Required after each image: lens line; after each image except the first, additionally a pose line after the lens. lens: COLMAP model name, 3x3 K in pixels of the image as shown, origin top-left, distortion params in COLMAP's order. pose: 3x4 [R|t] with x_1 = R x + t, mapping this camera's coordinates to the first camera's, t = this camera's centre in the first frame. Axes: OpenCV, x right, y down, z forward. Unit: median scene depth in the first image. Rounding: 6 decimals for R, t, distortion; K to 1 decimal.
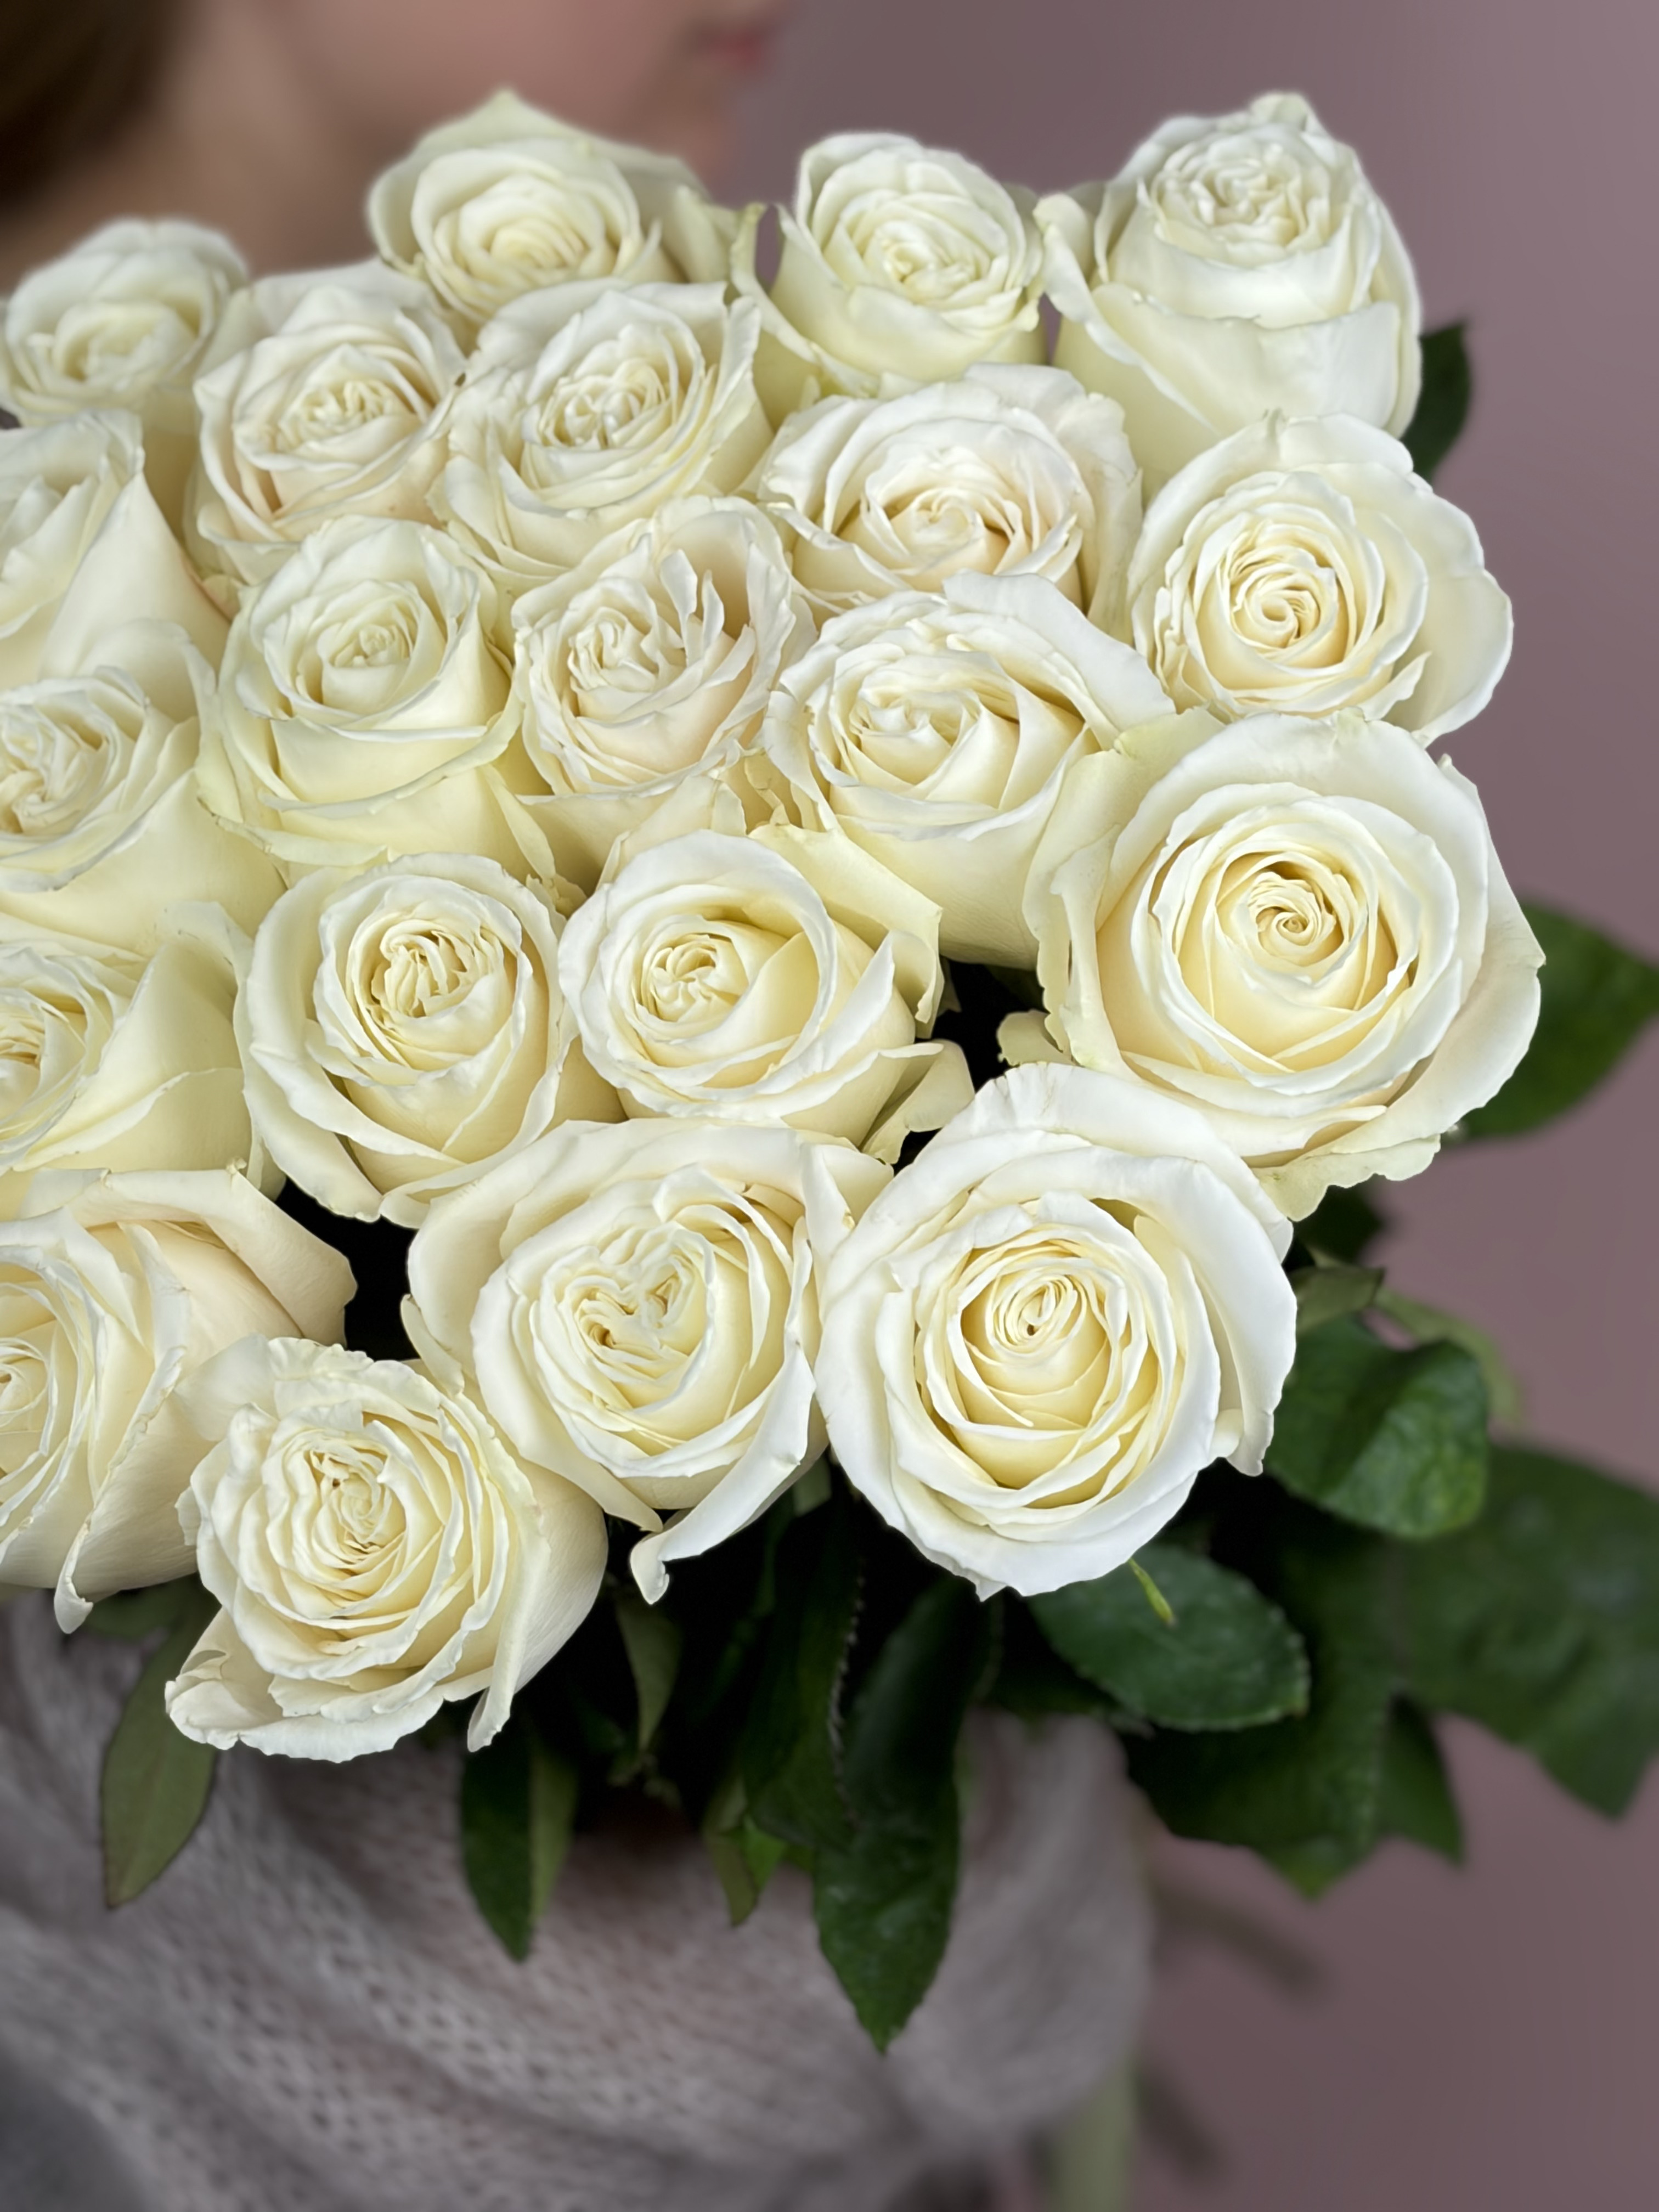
lens RADIAL K [[5393.8, 0, 833.7], [0, 5393.8, 1048.4], [0, 0, 1]] dist [0.326771, -0.489710]
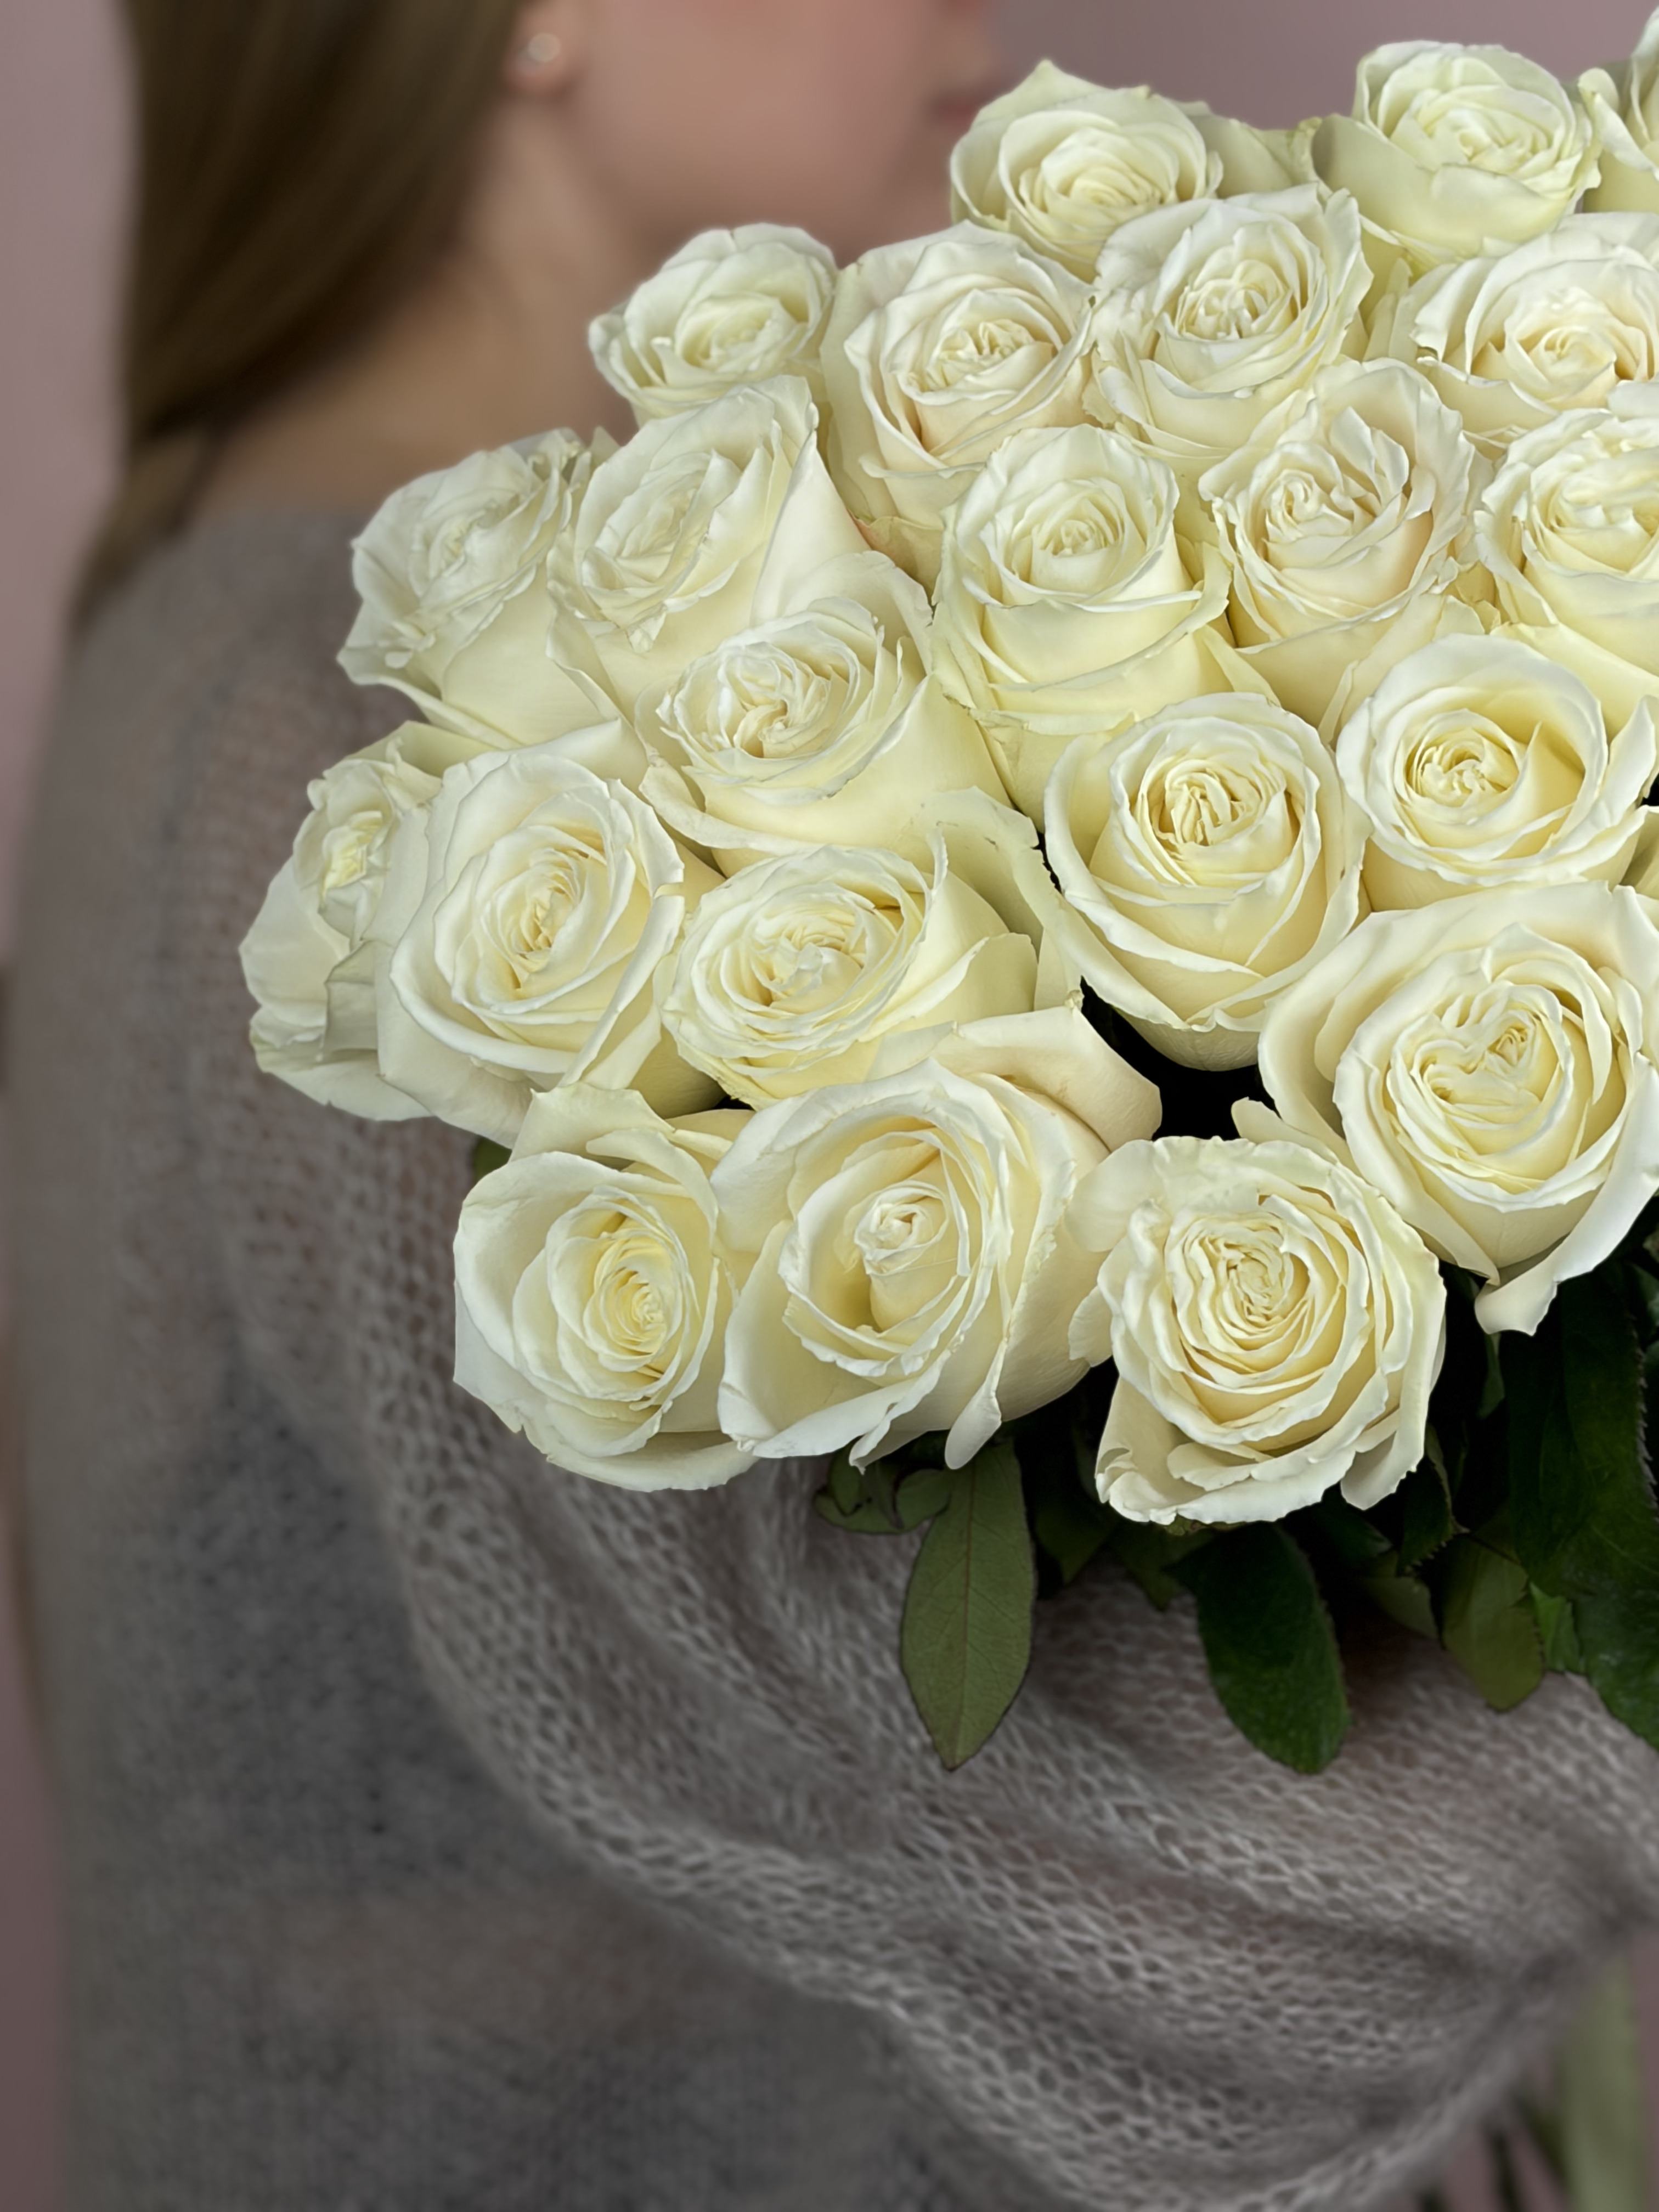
lens RADIAL K [[5356.4, 0, 829.5], [0, 5356.4, 1106.0], [0, 0, 1]] dist [0.312274, -1.737743]
pose [[0.985307, -0.141795, 0.095208, -0.253328], [0.148157, 0.986928, -0.063431, 0.099113], [-0.084969, 0.076604, 0.993434, -0.055983]]
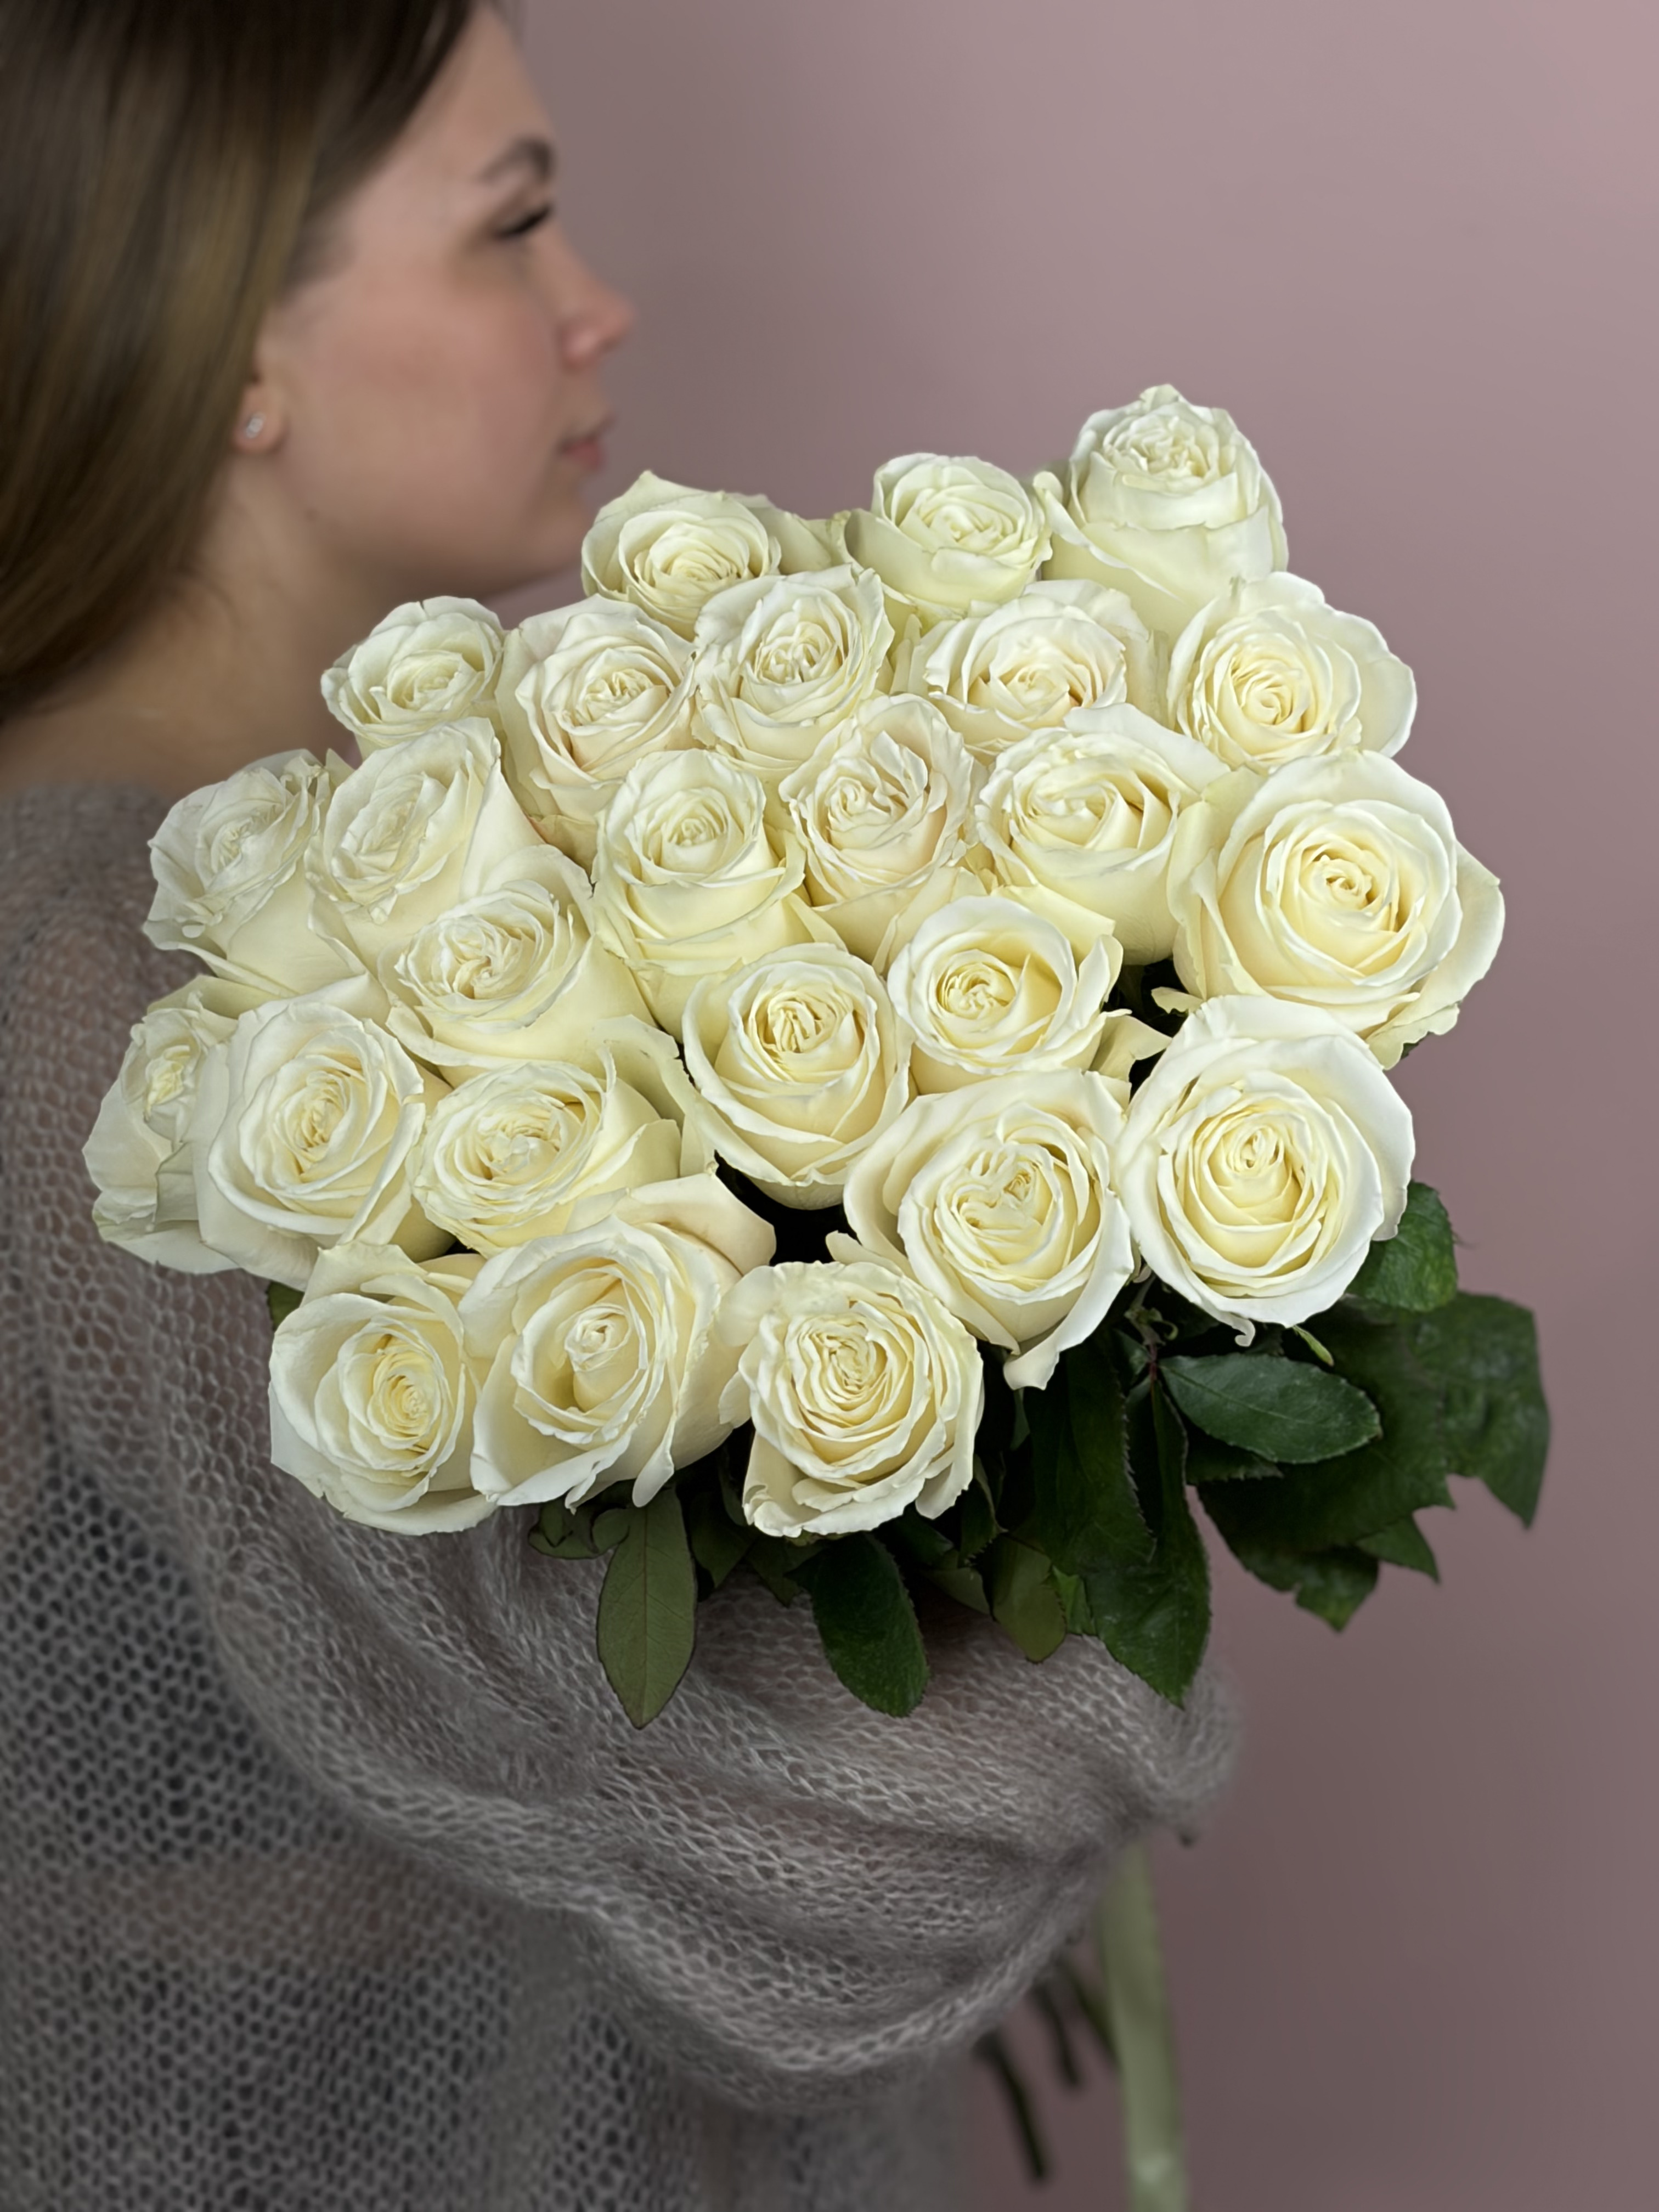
lens RADIAL K [[5549.5, 0, 829.2], [0, 5549.5, 1038.1], [0, 0, 1]] dist [0.238396, -0.958960]
pose [[0.965523, -0.184697, 0.183447, -0.344001], [0.199575, 0.977651, -0.066097, 0.091915], [-0.167139, 0.100429, 0.980805, -0.517843]]
